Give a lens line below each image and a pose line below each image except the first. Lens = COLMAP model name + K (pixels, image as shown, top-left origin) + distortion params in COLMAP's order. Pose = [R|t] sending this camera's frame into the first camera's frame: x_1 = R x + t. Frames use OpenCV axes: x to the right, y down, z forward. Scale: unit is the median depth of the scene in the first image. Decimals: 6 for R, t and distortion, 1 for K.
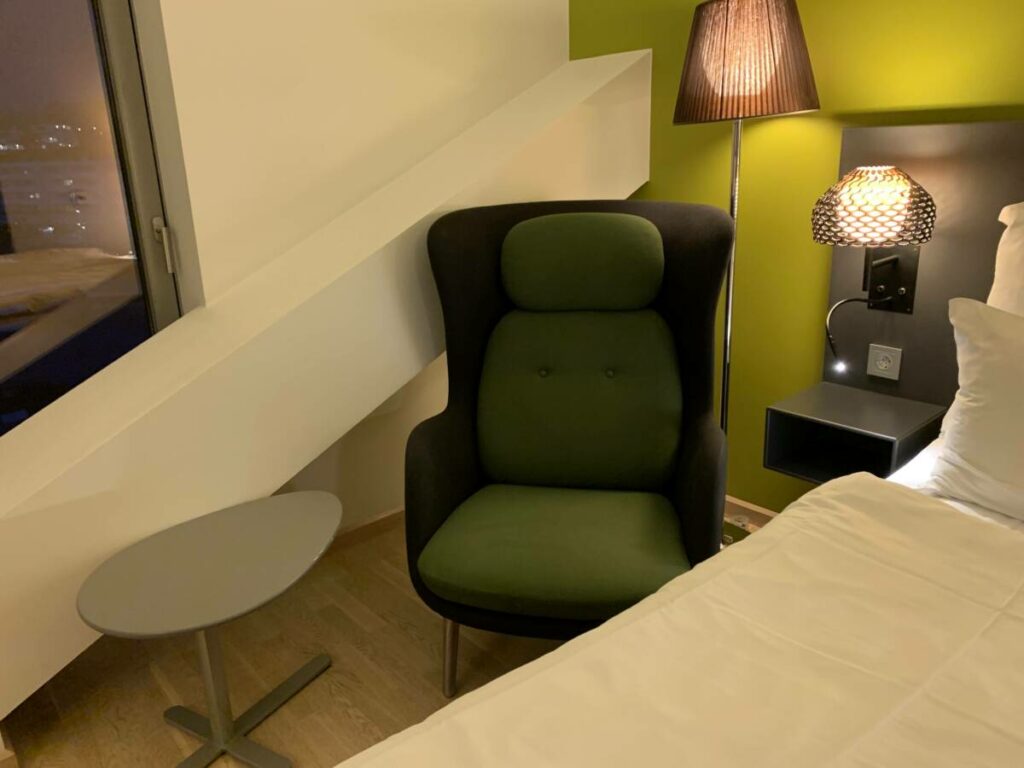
lens RADIAL K [[789.2, 0, 513.0], [0, 789.2, 379.5], [0, 0, 1]] dist [0.001973, 0.000187]
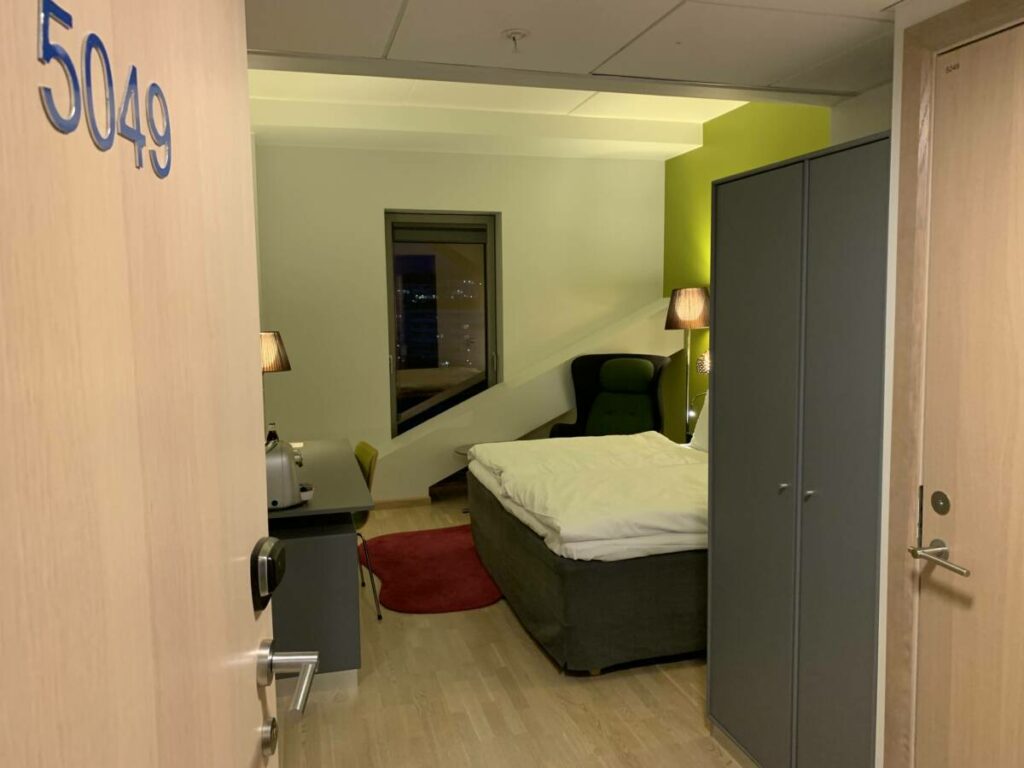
lens RADIAL K [[789.2, 0, 512.2], [0, 789.2, 383.5], [0, 0, 1]] dist [0.001973, 0.000187]
pose [[0.903623, 0.070364, -0.422510, 0.890037], [-0.146422, 0.977734, -0.150323, 0.353903], [0.402525, 0.197700, 0.893805, -1.636893]]
